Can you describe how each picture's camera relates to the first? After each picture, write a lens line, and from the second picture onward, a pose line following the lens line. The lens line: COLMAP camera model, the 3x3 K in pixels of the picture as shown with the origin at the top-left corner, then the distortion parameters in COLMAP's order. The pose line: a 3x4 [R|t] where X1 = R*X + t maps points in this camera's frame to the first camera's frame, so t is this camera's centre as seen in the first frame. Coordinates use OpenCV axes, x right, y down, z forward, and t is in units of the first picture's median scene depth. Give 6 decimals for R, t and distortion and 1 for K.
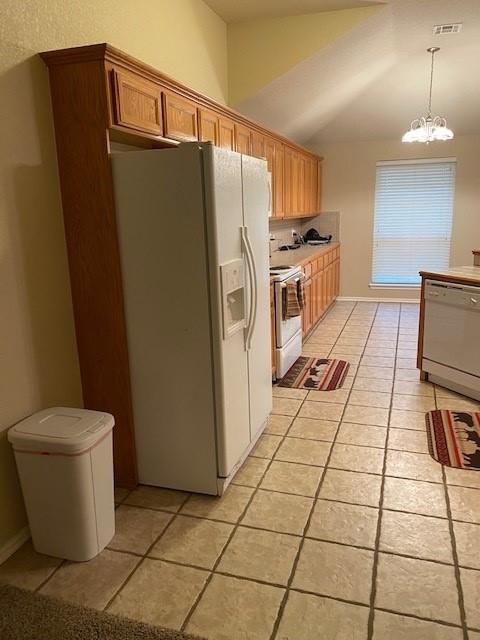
lens RADIAL K [[499.6, 0, 238.8], [0, 499.6, 307.2], [0, 0, 1]] dist [0.049422, -0.039896]
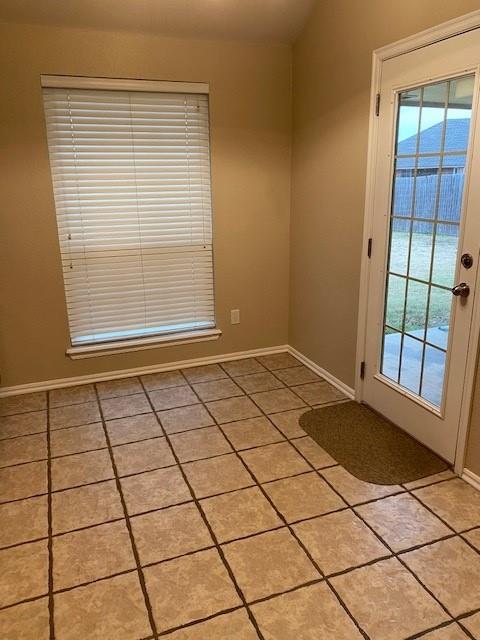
lens RADIAL K [[499.6, 0, 238.7], [0, 499.6, 318.5], [0, 0, 1]] dist [0.049422, -0.039896]
pose [[0.772459, -0.162249, 0.613989, 0.189000], [0.123296, 0.986732, 0.105630, -0.198745], [-0.622981, -0.005893, 0.782215, 1.003514]]
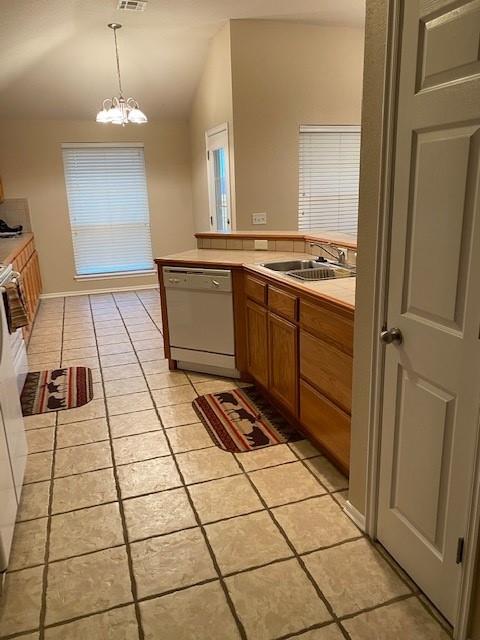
lens RADIAL K [[499.6, 0, 243.6], [0, 499.6, 306.6], [0, 0, 1]] dist [0.049422, -0.039896]
pose [[0.798456, -0.147415, 0.583727, -0.074576], [0.133637, 0.988769, 0.066908, -0.022190], [-0.587035, 0.024584, 0.809188, 0.128497]]
